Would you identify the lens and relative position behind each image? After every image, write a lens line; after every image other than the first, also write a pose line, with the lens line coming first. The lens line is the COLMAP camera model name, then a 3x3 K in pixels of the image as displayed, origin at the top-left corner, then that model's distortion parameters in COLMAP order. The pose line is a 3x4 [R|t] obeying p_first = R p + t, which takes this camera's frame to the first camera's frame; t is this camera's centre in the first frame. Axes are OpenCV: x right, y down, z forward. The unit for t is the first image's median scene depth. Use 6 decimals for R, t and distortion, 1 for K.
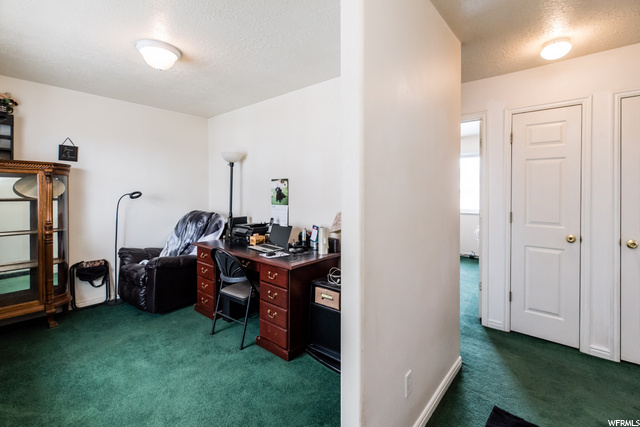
lens RADIAL K [[261.9, 0, 320.5], [0, 261.9, 211.7], [0, 0, 1]] dist [-0.001525, 0.001098]
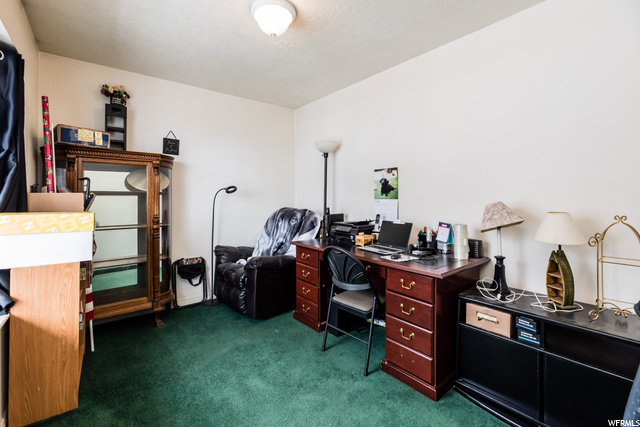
lens RADIAL K [[261.9, 0, 319.7], [0, 261.9, 215.5], [0, 0, 1]] dist [-0.001525, 0.001098]
pose [[0.981041, 0.002145, -0.193788, -0.252702], [-0.003501, 0.999972, -0.006657, 0.041114], [0.193768, 0.007209, 0.981021, 0.167825]]
